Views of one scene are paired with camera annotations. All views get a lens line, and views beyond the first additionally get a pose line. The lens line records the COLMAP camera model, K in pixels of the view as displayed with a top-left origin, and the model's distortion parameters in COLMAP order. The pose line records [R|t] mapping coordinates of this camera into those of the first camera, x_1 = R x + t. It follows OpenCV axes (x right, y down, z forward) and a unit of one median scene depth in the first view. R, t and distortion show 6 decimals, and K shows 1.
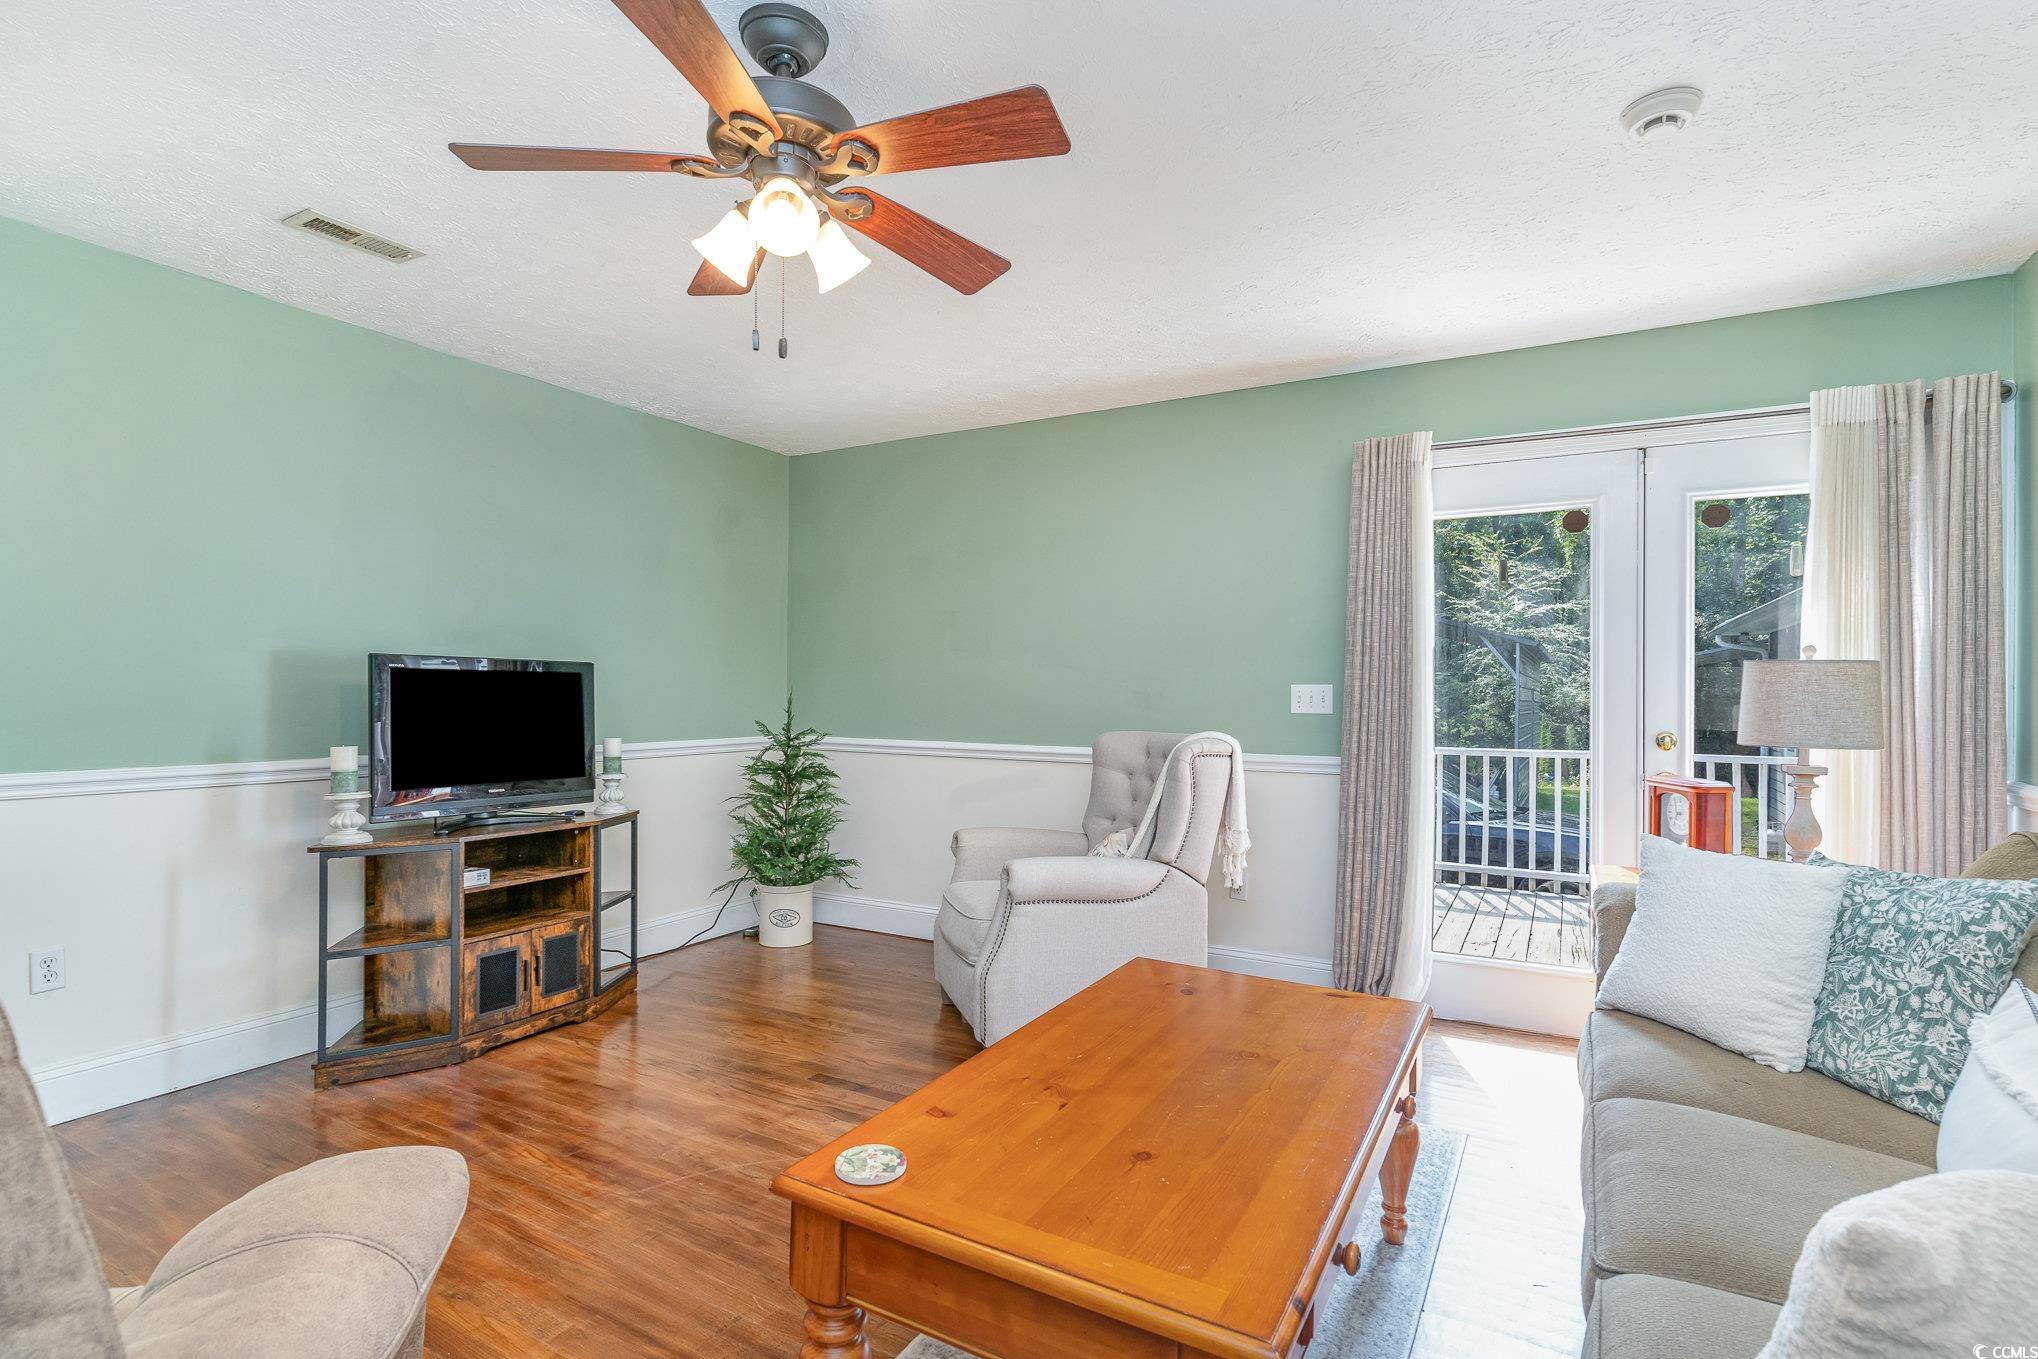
lens RADIAL K [[974.5, 0, 1017.1], [0, 974.5, 690.3], [0, 0, 1]] dist [-0.000033, 0.001761]
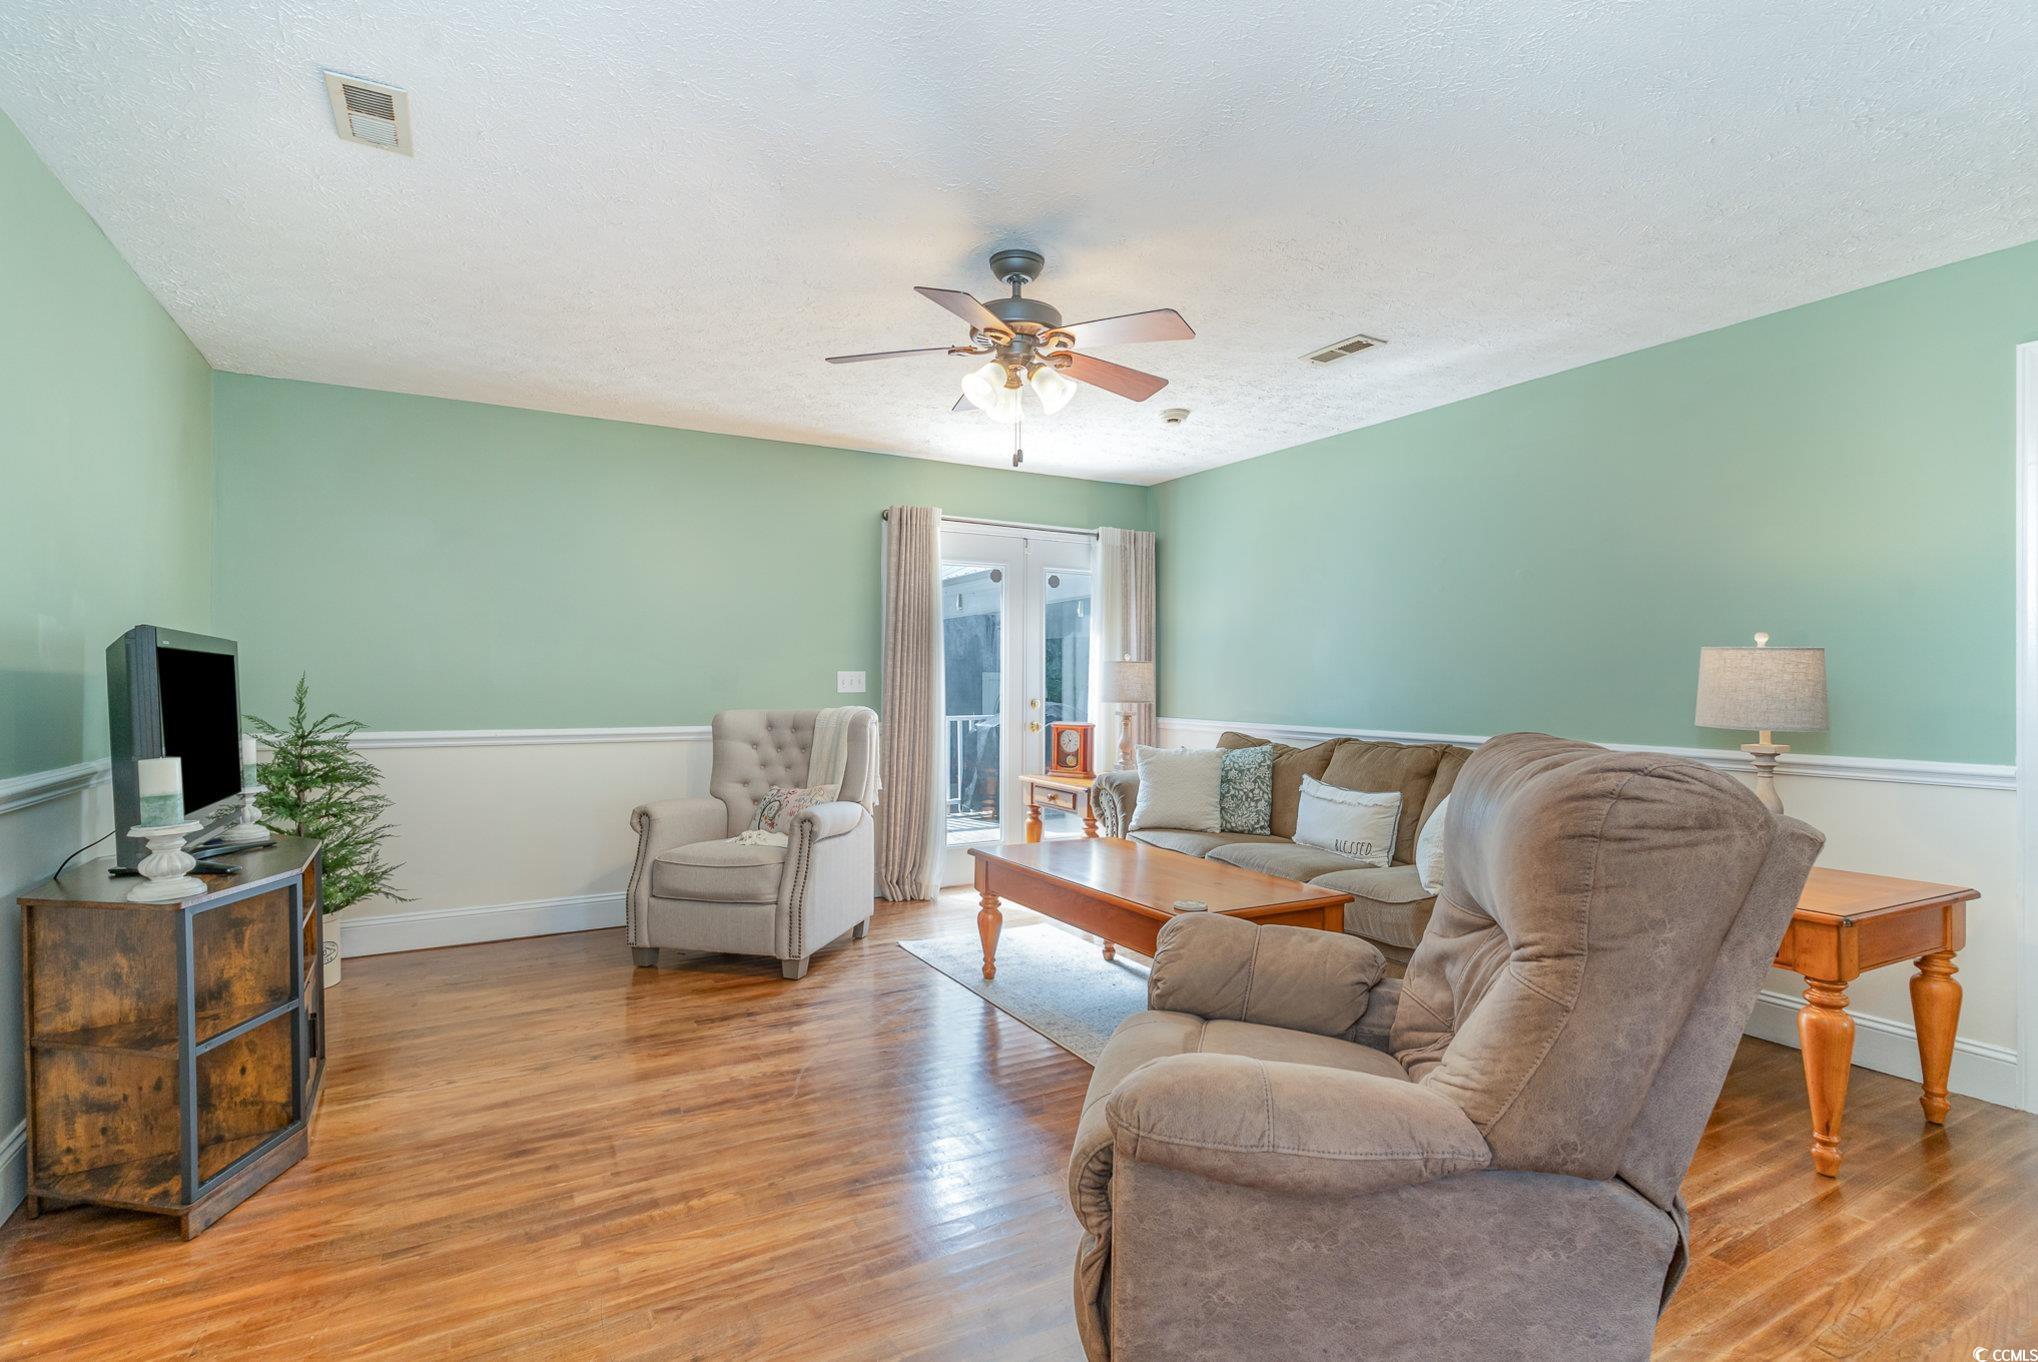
lens RADIAL K [[974.5, 0, 1026.9], [0, 974.5, 685.8], [0, 0, 1]] dist [-0.000033, 0.001761]
pose [[0.507546, -0.010885, 0.861556, -0.921965], [-0.001483, 0.999908, 0.013507, -0.005622], [-0.861623, -0.008133, 0.507483, 0.105235]]
